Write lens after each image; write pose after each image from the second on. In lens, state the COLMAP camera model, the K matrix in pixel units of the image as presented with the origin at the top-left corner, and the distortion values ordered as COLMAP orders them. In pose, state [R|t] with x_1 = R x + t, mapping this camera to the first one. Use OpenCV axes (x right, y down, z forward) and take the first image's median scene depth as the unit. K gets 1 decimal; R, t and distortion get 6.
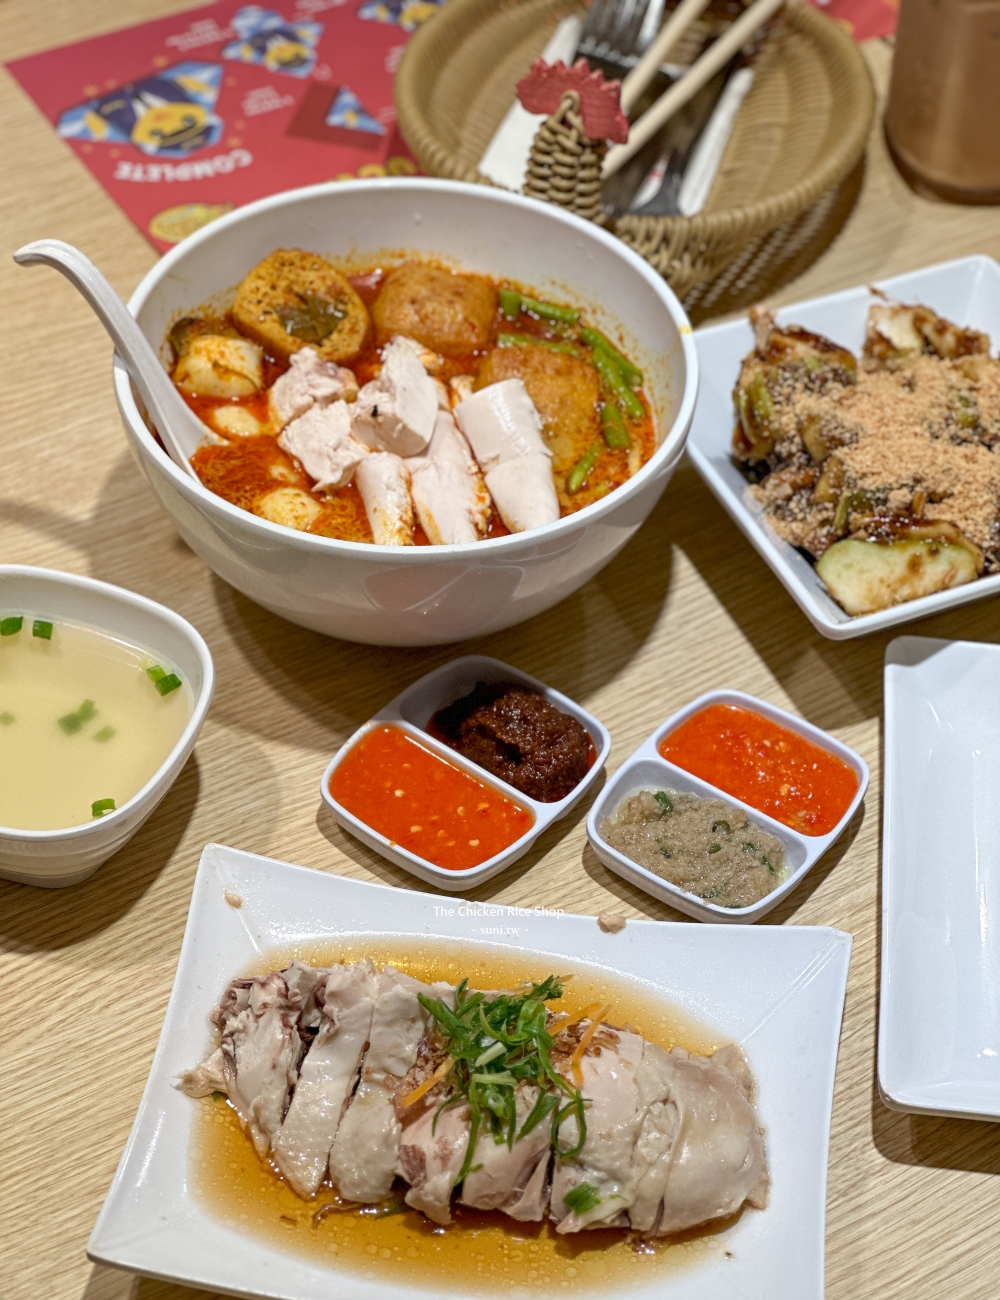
lens RADIAL K [[3128.1, 0, 499.4], [0, 3128.1, 651.9], [0, 0, 1]] dist [0.265238, 0.000000]
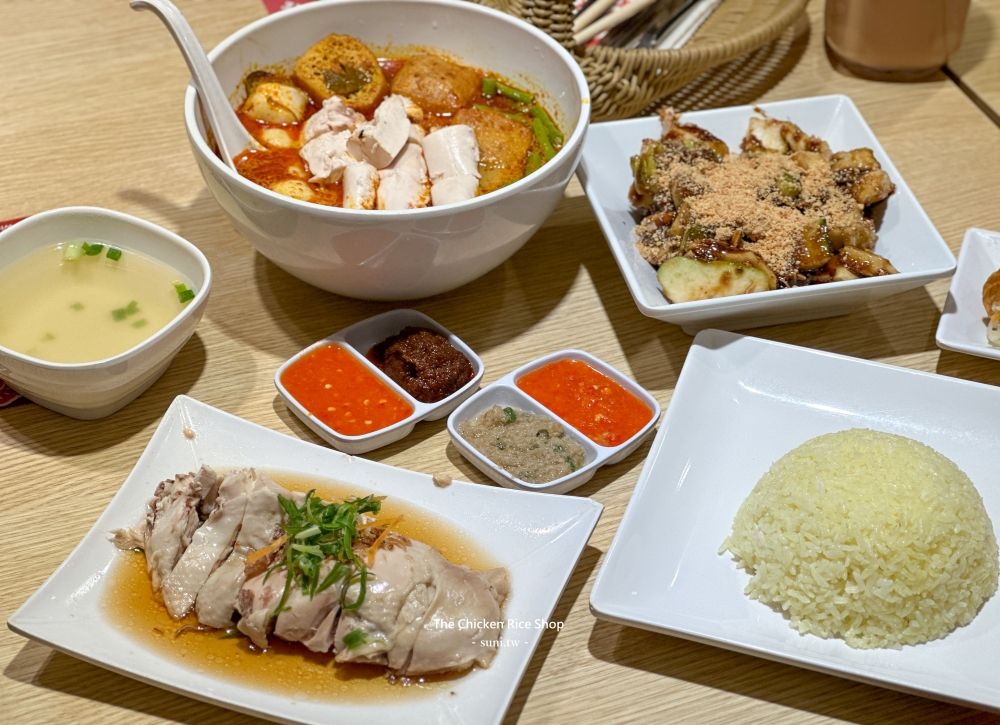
lens RADIAL K [[2342.6, 0, 500.2], [0, 2342.6, 361.5], [0, 0, 1]] dist [0.247375, 0.000000]
pose [[0.975673, 0.105519, -0.192168, 0.245835], [-0.127042, 0.986500, -0.103330, 0.132559], [0.178671, 0.125230, 0.975907, -0.032593]]
